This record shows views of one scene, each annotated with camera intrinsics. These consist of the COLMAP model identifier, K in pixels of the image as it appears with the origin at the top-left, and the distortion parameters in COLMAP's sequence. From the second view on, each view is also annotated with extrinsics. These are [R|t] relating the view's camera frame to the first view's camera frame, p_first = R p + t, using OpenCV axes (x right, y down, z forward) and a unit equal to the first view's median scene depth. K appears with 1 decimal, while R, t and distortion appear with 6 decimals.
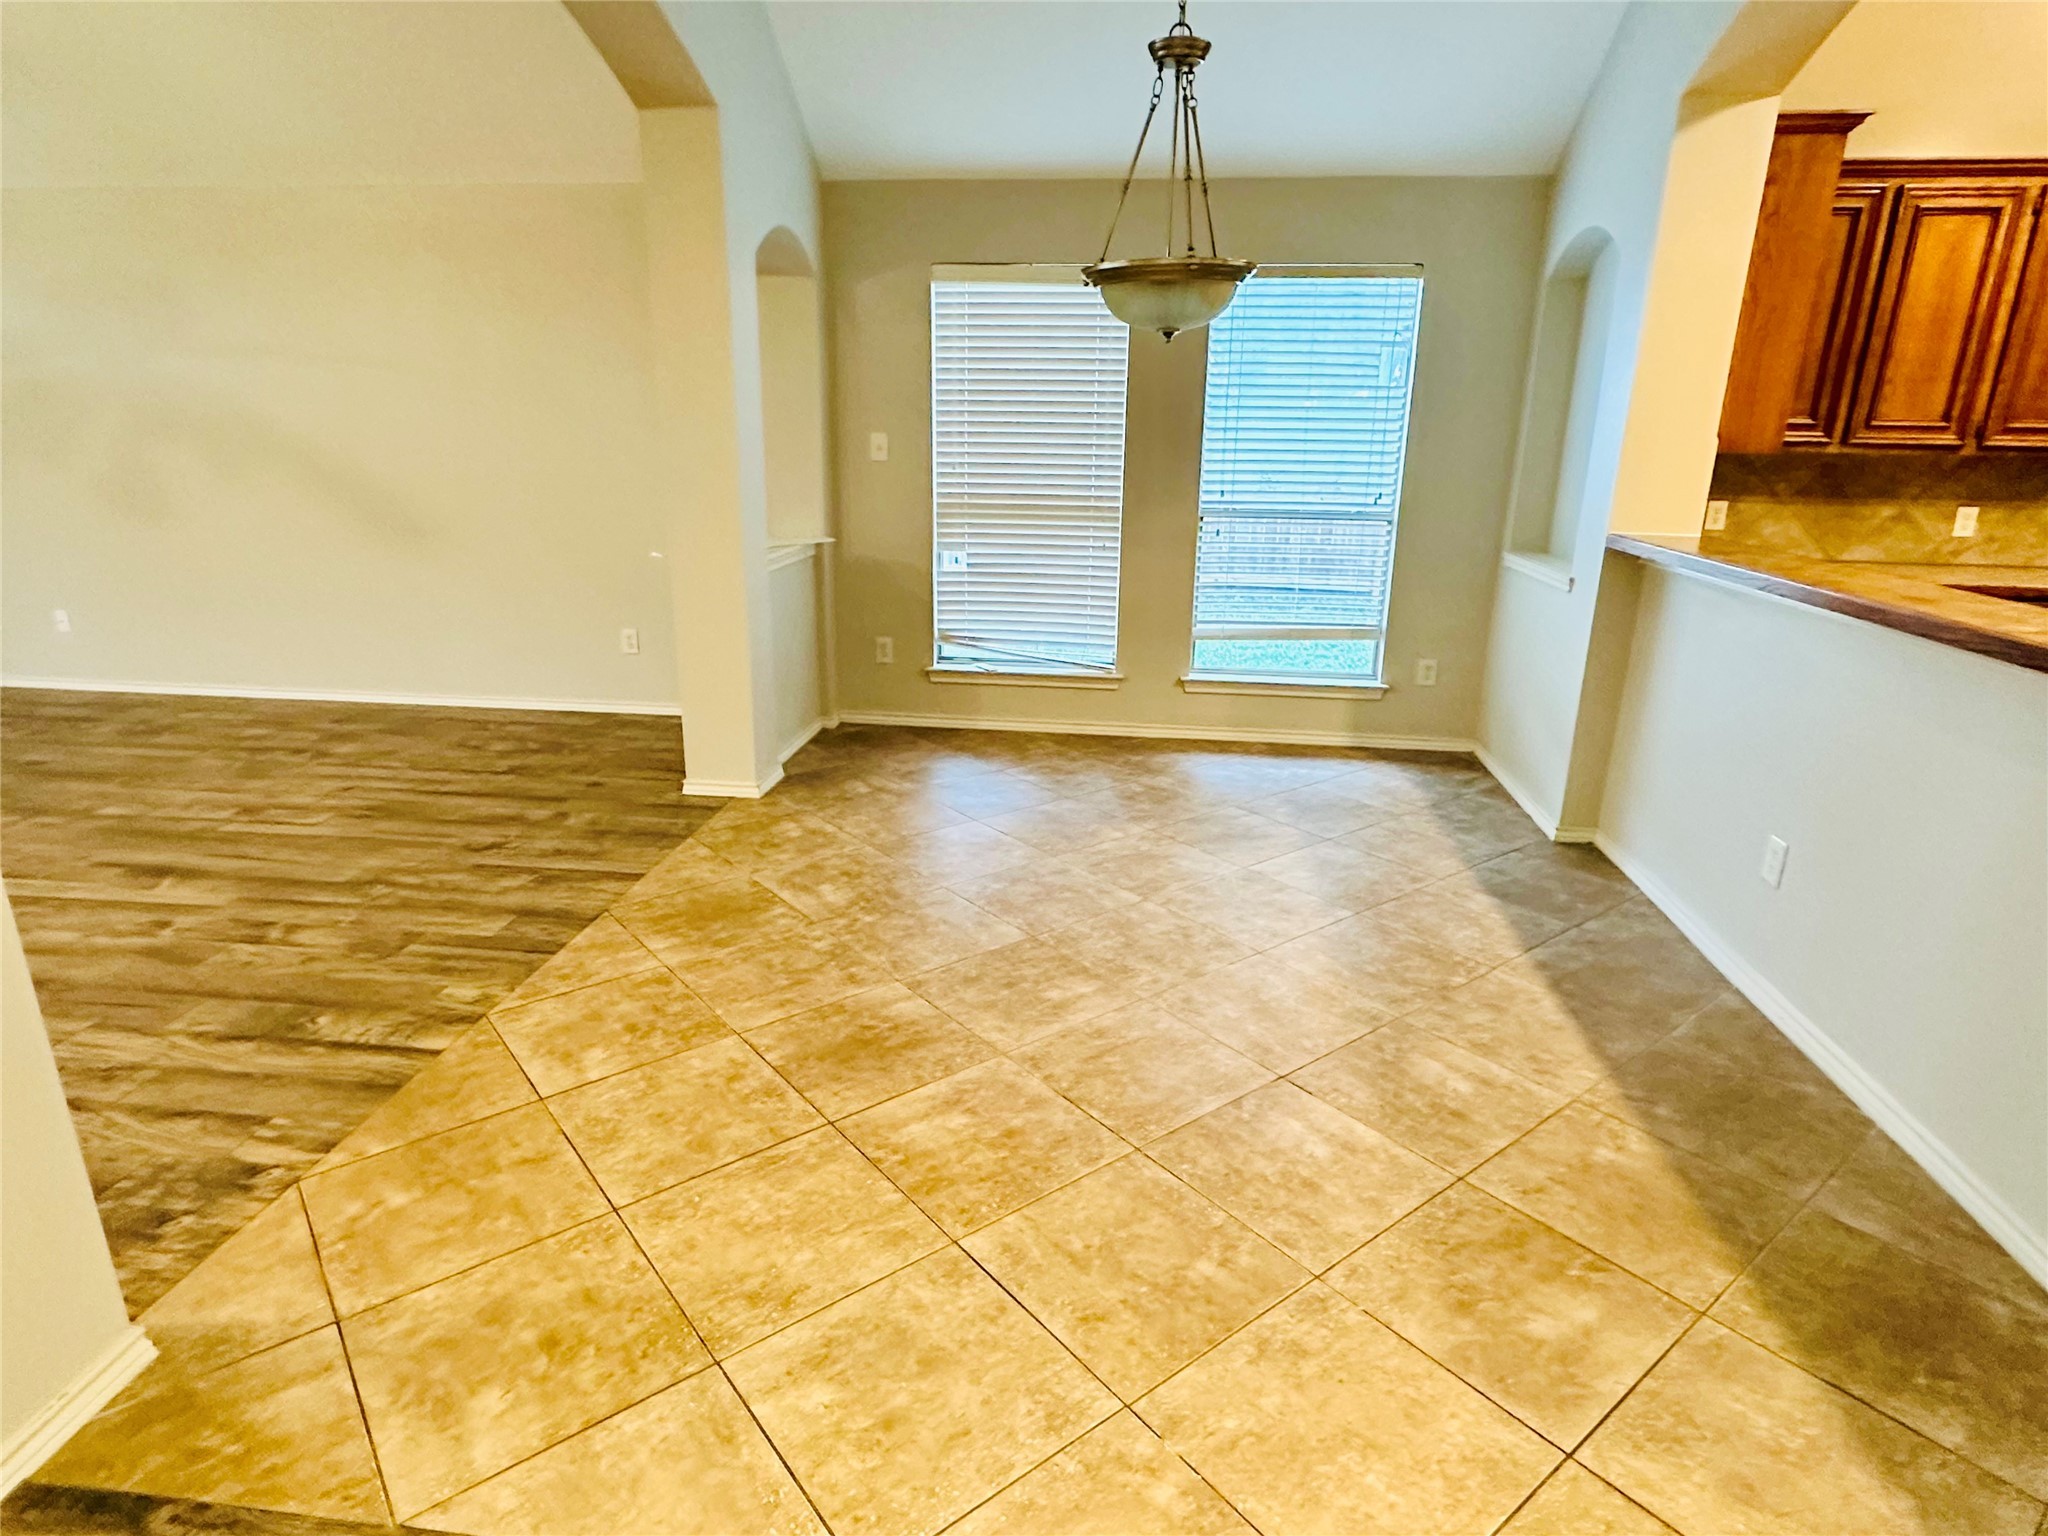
lens RADIAL K [[1136.2, 0, 1023.1], [0, 1136.2, 775.5], [0, 0, 1]] dist [-0.005712, 0.002256]
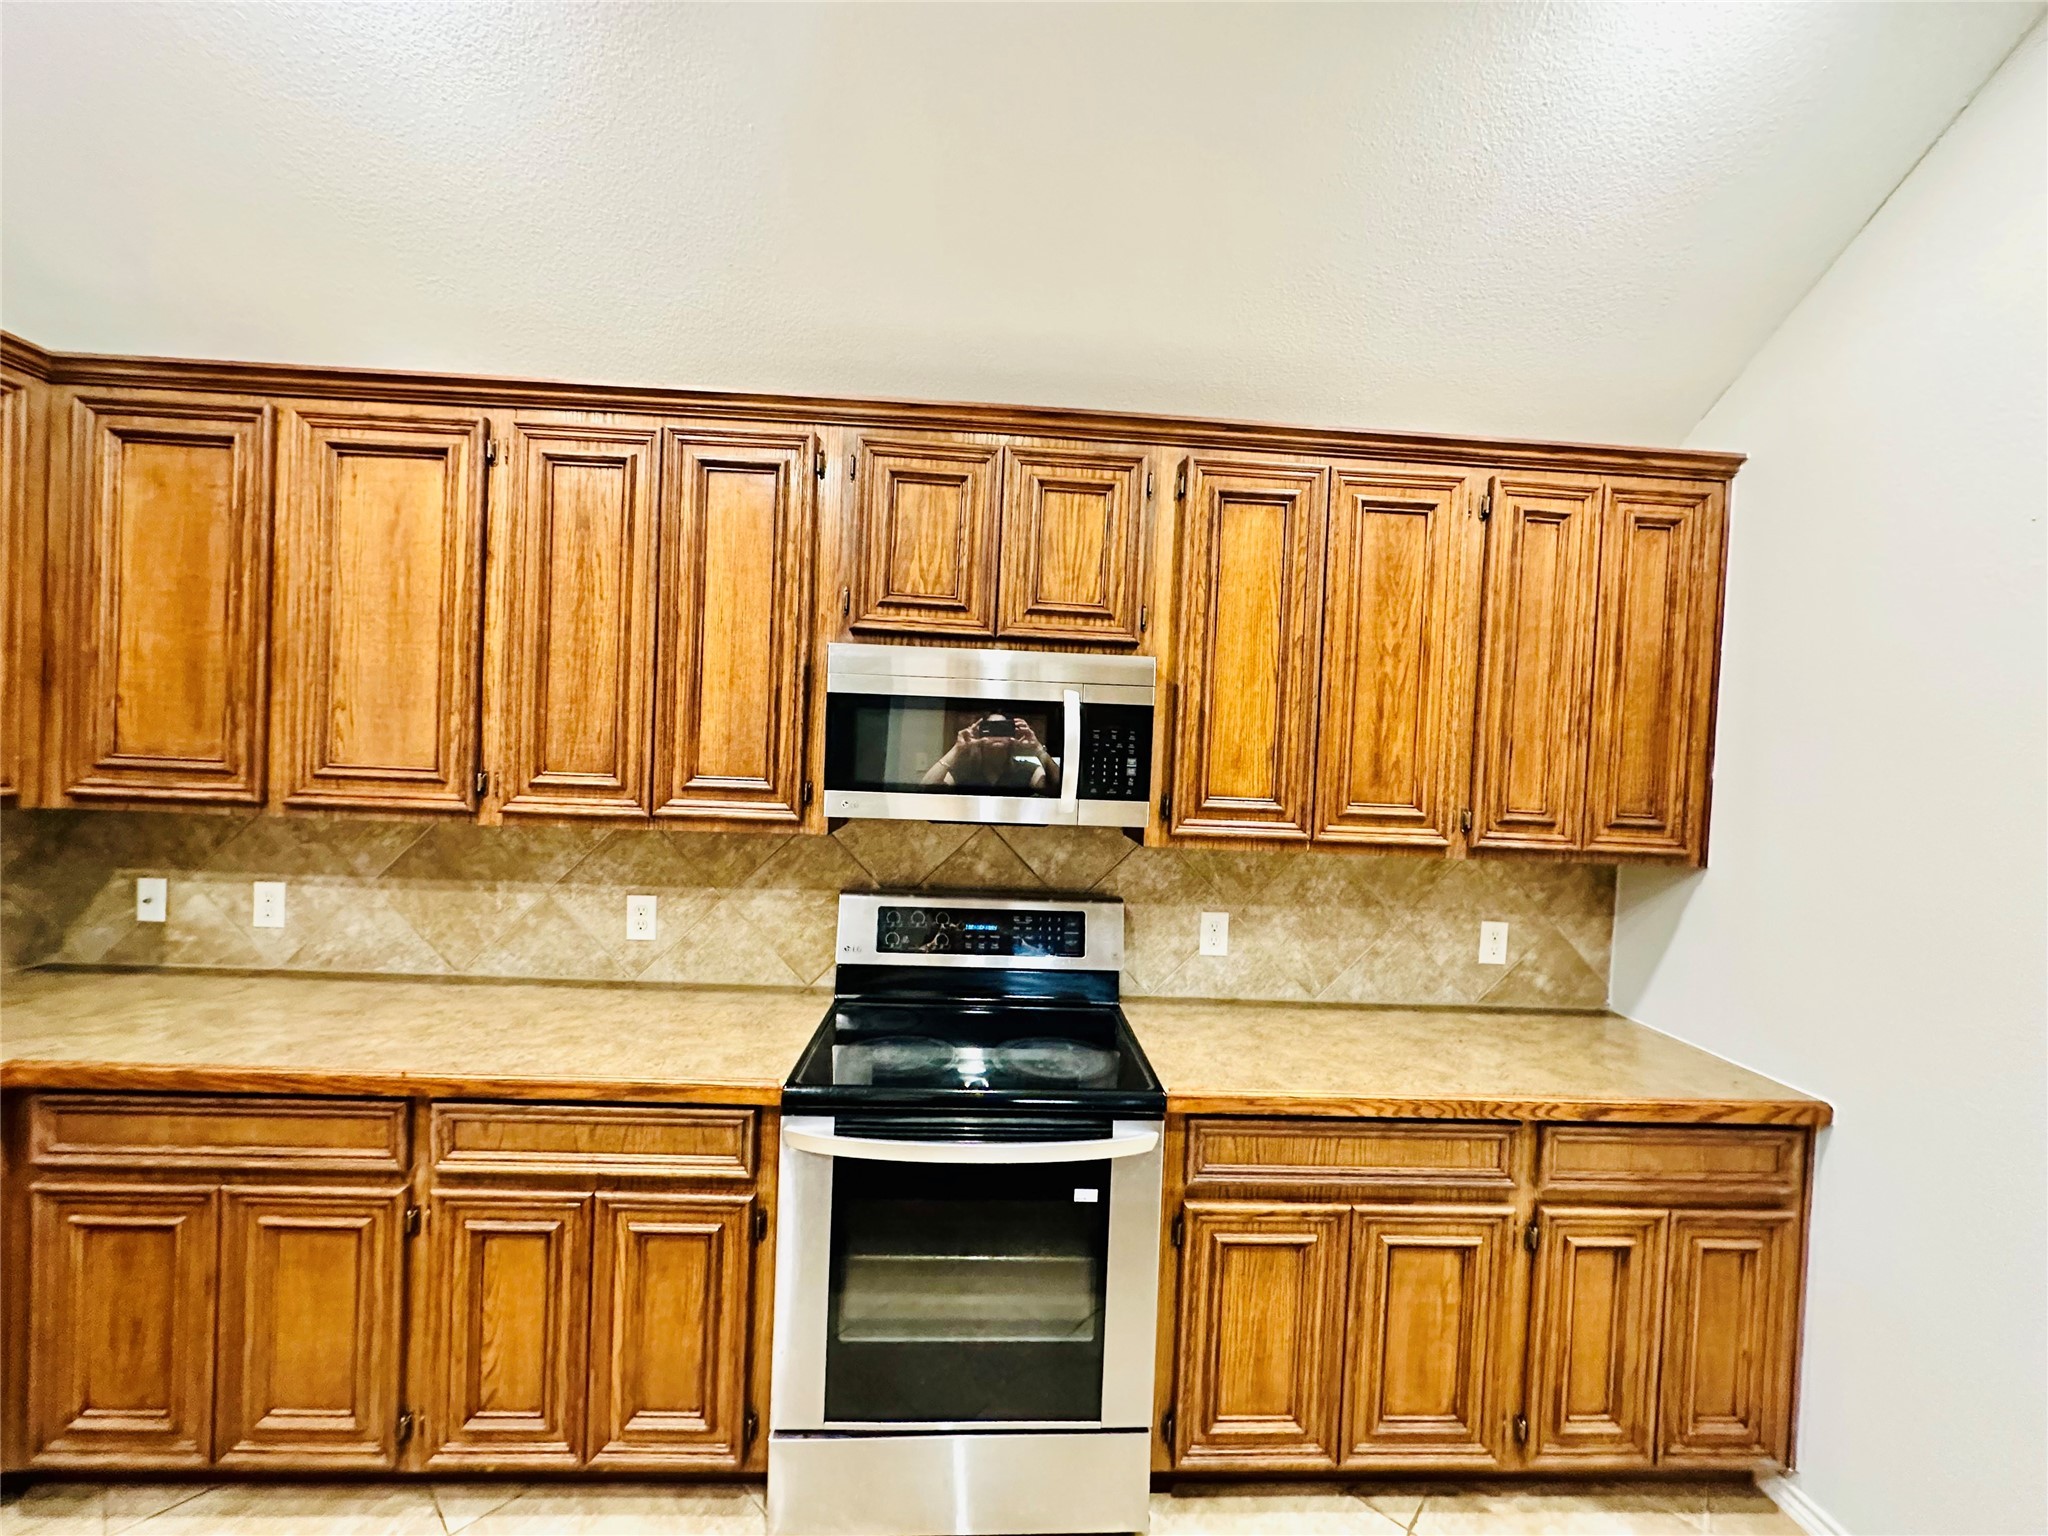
lens RADIAL K [[796.4, 0, 1006.5], [0, 796.4, 770.8], [0, 0, 1]] dist [-0.006074, -0.000036]
pose [[0.987923, 0.021404, 0.153458, 1.048609], [0.021396, 0.962080, -0.271927, -0.190656], [-0.153459, 0.271927, 0.950003, 0.549920]]
